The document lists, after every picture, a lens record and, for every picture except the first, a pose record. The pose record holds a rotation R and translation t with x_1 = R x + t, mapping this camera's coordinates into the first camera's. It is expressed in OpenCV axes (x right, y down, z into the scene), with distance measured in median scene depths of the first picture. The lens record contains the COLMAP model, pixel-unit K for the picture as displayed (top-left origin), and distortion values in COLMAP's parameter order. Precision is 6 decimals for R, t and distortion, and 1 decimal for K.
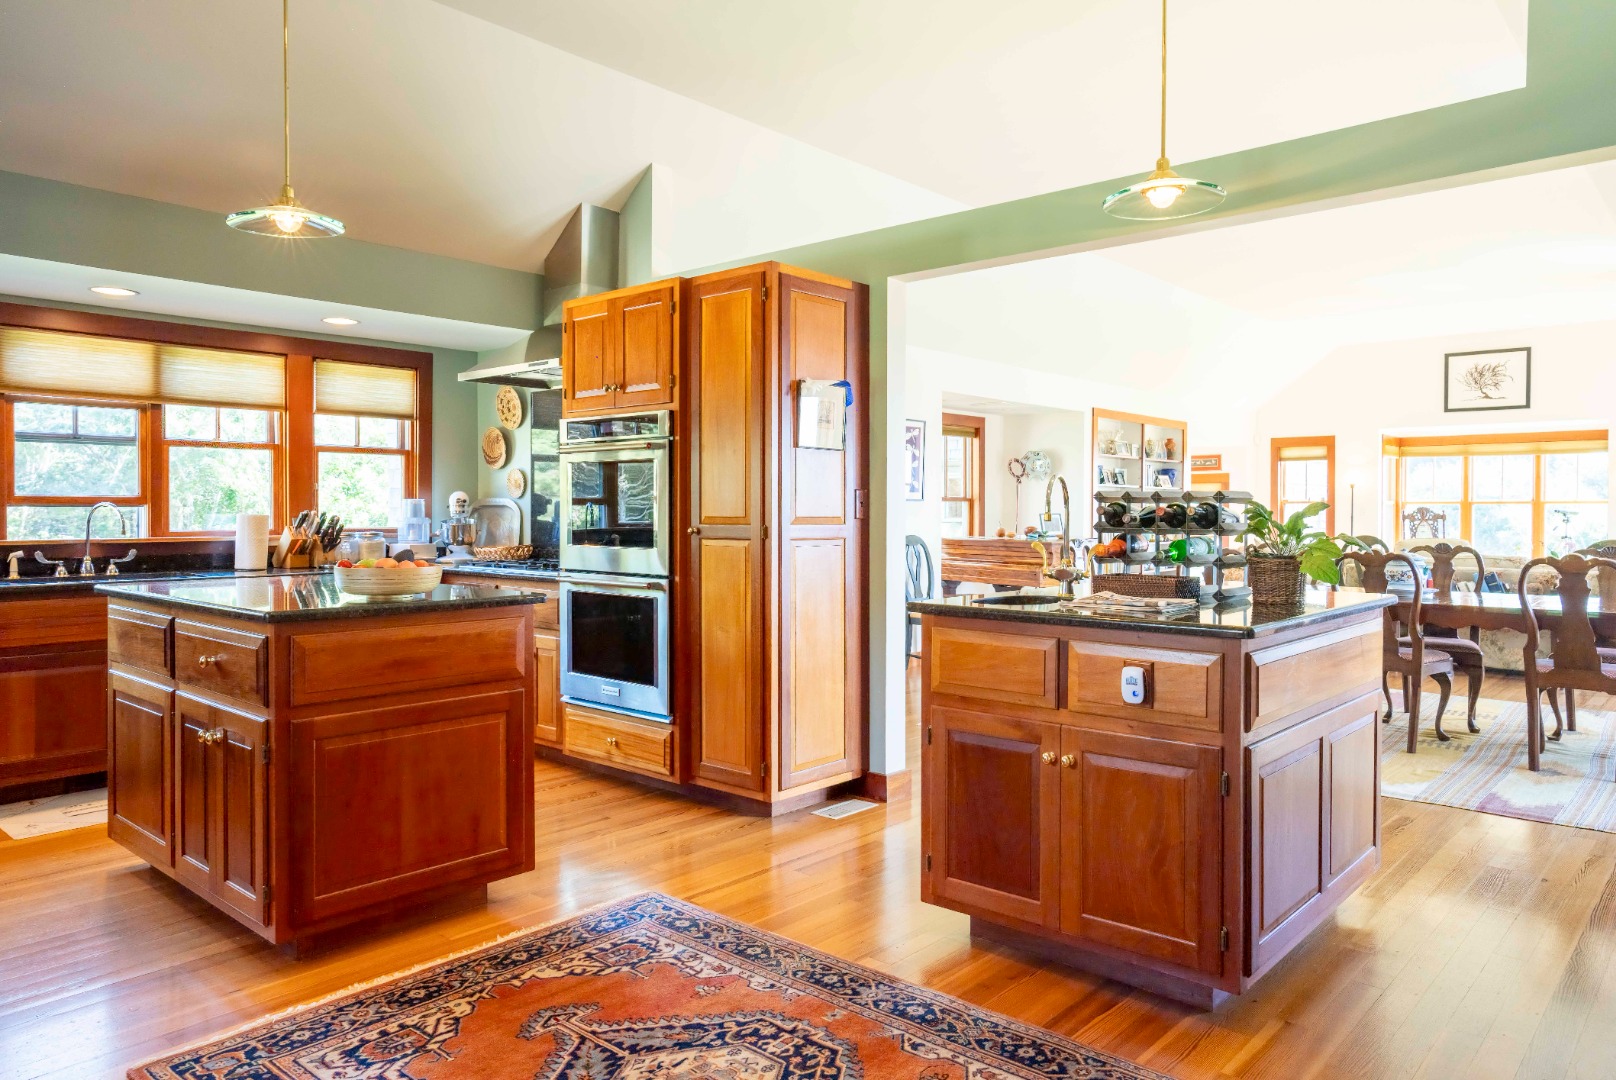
lens RADIAL K [[1063.9, 0, 817.5], [0, 1063.9, 502.7], [0, 0, 1]] dist [-0.000348, 0.002977]
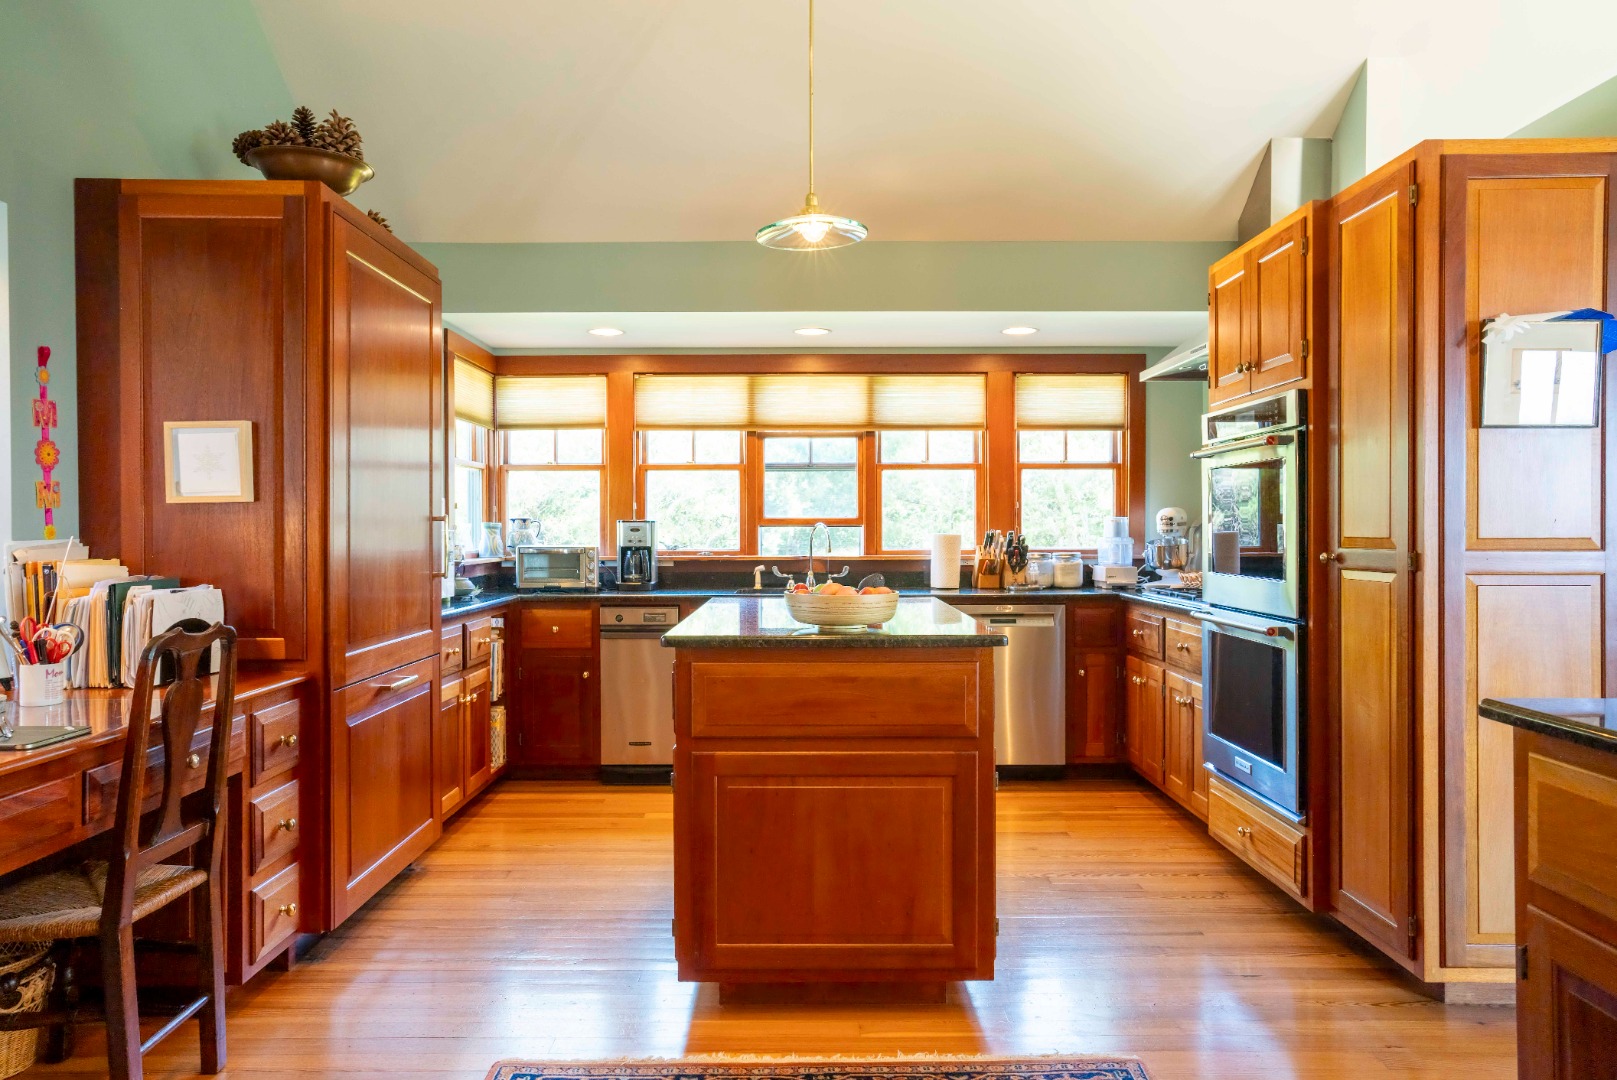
lens RADIAL K [[1081.5, 0, 811.8], [0, 1081.5, 530.7], [0, 0, 1]] dist [-0.009072, 0.042844]
pose [[0.676827, -0.002473, -0.736138, 0.173328], [0.009073, 0.999946, 0.004983, 0.002068], [0.736086, -0.010051, 0.676813, 0.255993]]
